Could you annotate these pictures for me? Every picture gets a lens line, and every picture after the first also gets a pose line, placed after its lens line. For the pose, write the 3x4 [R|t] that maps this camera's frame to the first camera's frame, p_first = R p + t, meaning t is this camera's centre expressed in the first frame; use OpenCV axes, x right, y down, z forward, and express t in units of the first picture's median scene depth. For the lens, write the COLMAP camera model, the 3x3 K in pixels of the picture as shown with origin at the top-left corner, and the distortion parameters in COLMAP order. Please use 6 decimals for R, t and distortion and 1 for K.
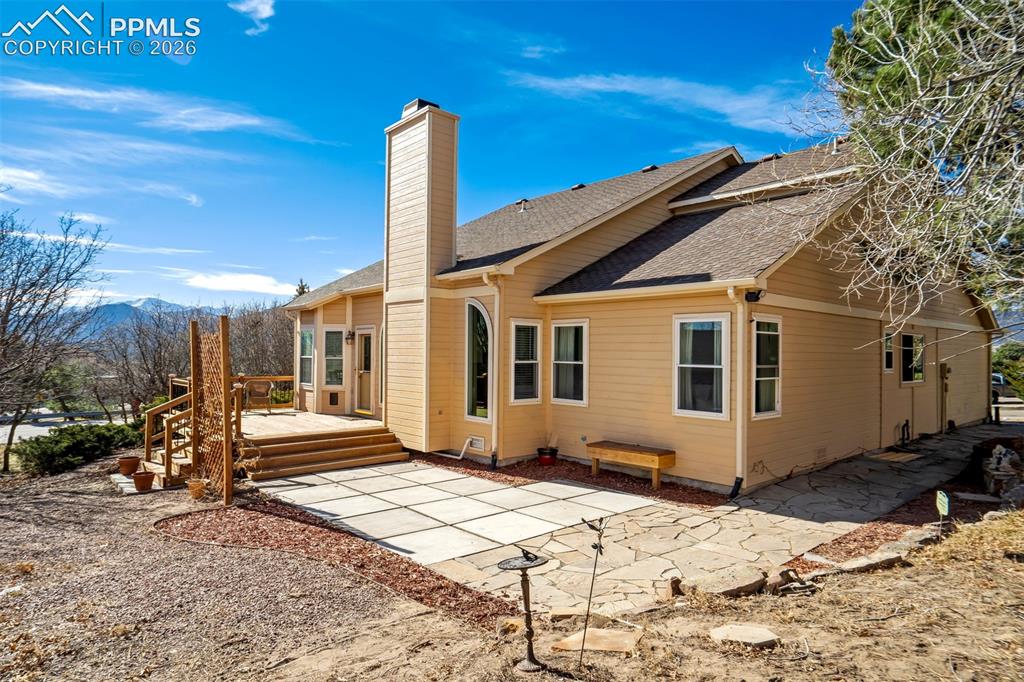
lens RADIAL K [[603.8, 0, 512.0], [0, 603.8, 341.0], [0, 0, 1]] dist [-0.003191, -0.000558]
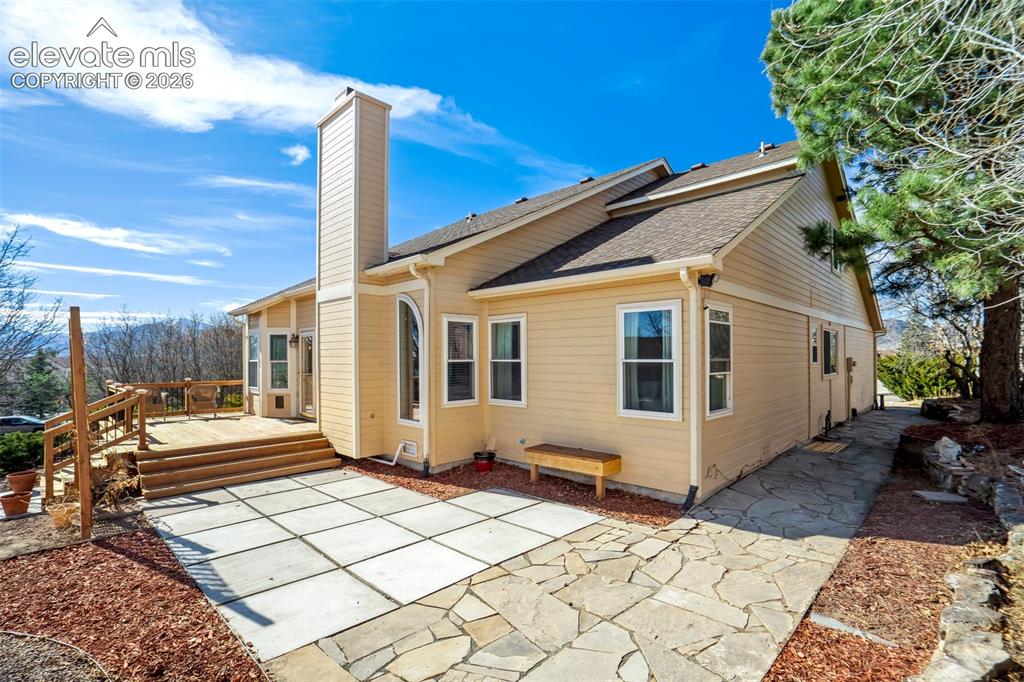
lens RADIAL K [[478.0, 0, 511.6], [0, 478.0, 352.8], [0, 0, 1]] dist [-0.034265, 0.000364]
pose [[0.997630, -0.015301, 0.067087, 0.053999], [0.014779, 0.999857, 0.008269, 0.017839], [-0.067204, -0.007258, 0.997713, 0.262552]]
